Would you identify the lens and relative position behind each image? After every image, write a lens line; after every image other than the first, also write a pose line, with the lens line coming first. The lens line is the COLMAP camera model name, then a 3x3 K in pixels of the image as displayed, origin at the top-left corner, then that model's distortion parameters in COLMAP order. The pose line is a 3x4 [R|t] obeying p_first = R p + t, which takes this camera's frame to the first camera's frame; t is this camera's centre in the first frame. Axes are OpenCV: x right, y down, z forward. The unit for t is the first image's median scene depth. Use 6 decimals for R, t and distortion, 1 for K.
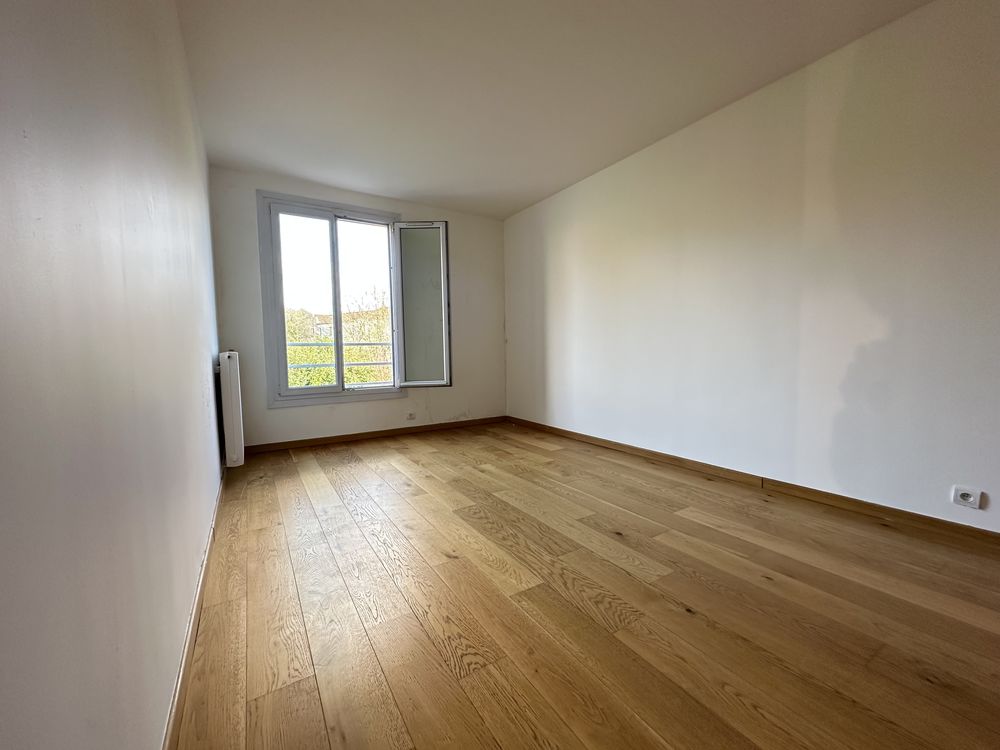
lens RADIAL K [[399.2, 0, 499.3], [0, 399.2, 375.0], [0, 0, 1]] dist [-0.004838, 0.000979]
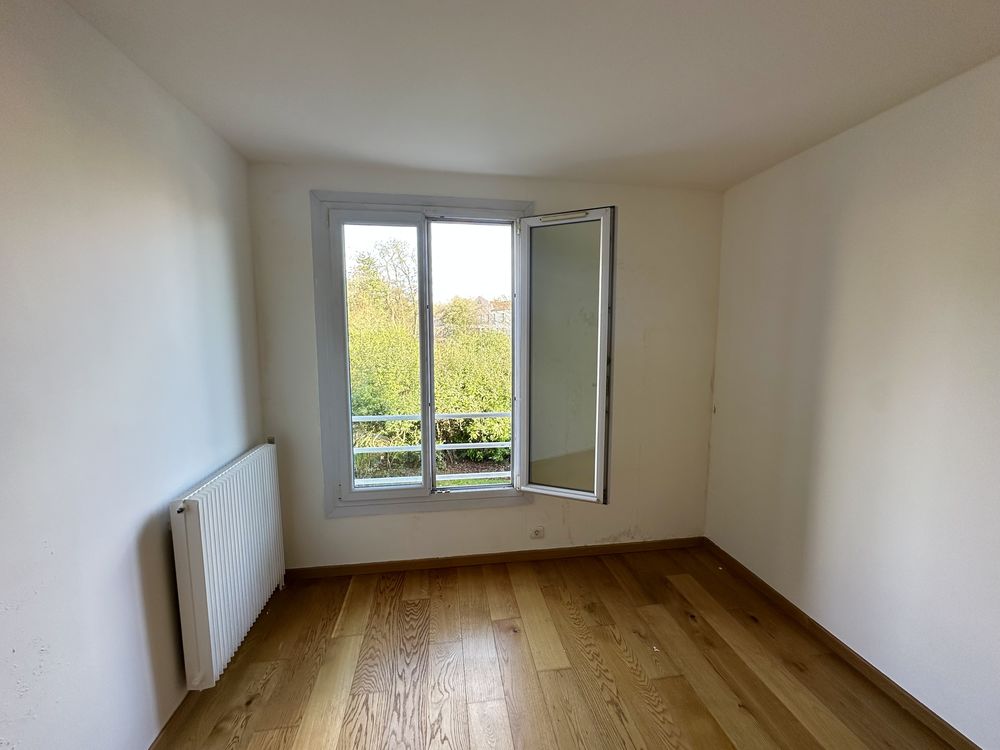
lens RADIAL K [[399.2, 0, 499.3], [0, 399.2, 375.0], [0, 0, 1]] dist [-0.004838, 0.000979]
pose [[0.915374, 0.058450, -0.398339, -0.045991], [-0.042058, 0.997875, 0.049773, -0.179752], [0.400401, -0.028807, 0.915887, 0.442022]]
